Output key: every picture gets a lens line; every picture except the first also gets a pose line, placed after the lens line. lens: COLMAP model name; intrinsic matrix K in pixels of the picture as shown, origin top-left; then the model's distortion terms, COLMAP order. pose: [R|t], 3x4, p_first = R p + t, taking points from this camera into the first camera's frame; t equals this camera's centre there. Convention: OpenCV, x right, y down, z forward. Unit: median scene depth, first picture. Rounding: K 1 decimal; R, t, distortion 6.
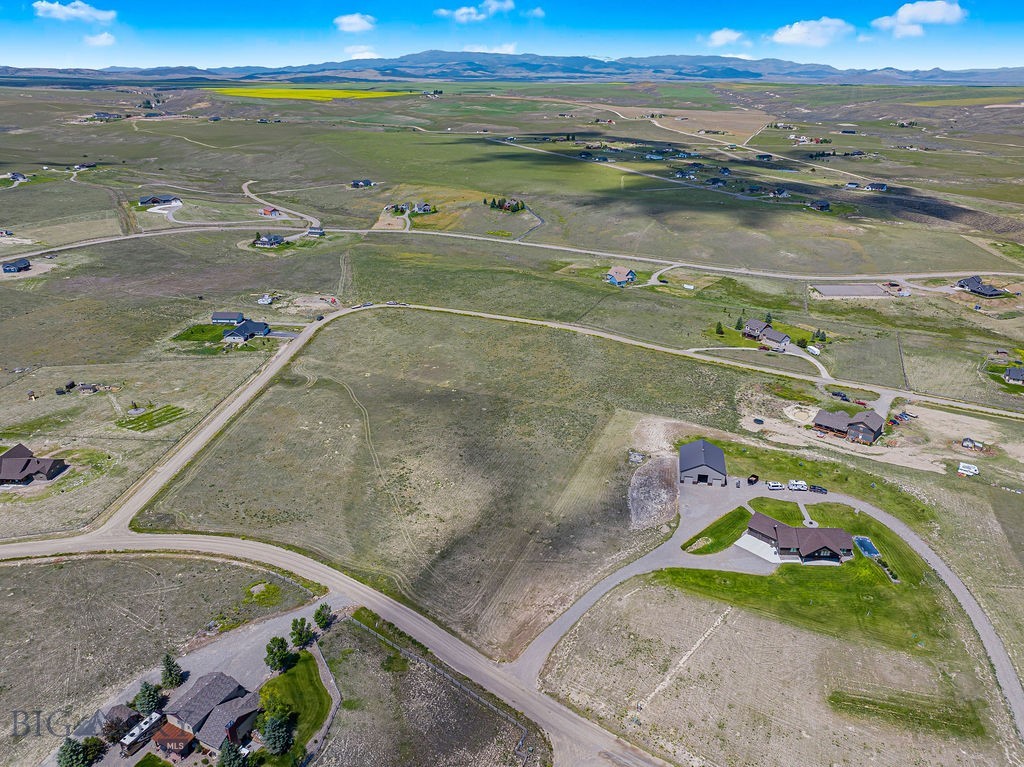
lens RADIAL K [[717.8, 0, 512.0], [0, 717.8, 383.5], [0, 0, 1]] dist [-0.048195, 0.001029]
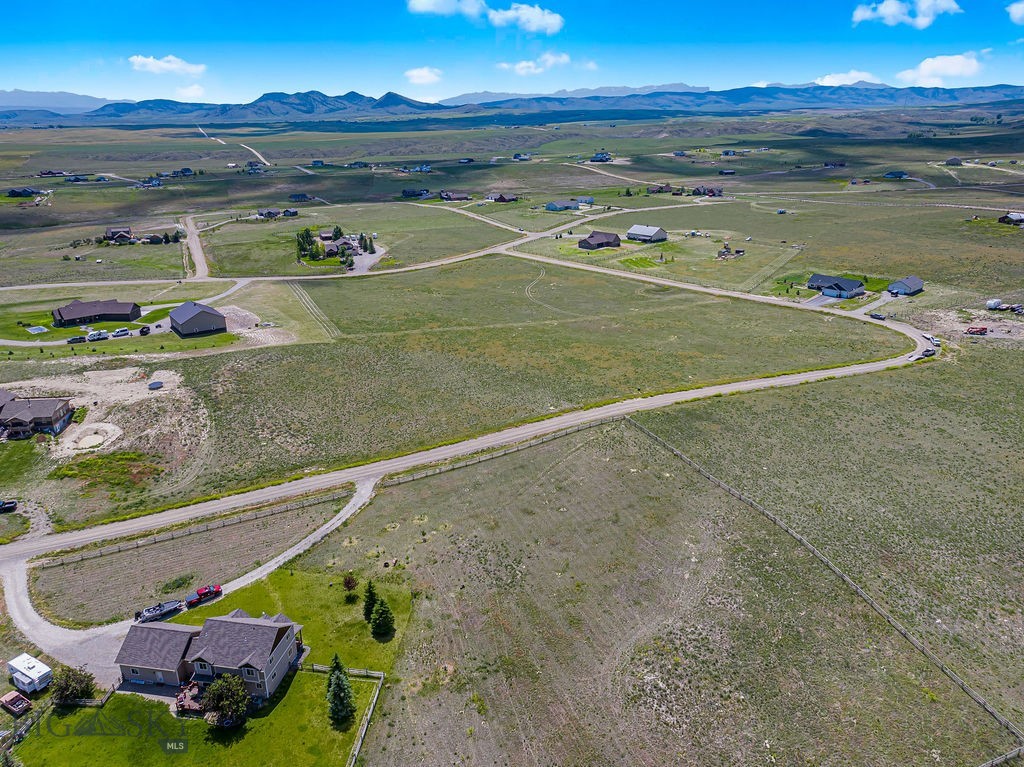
lens RADIAL K [[721.6, 0, 512.0], [0, 721.6, 383.5], [0, 0, 1]] dist [0.024039, 0.002041]
pose [[-0.670836, 0.281519, -0.686095, 0.609455], [-0.275238, 0.764560, 0.582831, -0.480784], [0.688639, 0.579823, -0.435410, 1.571571]]
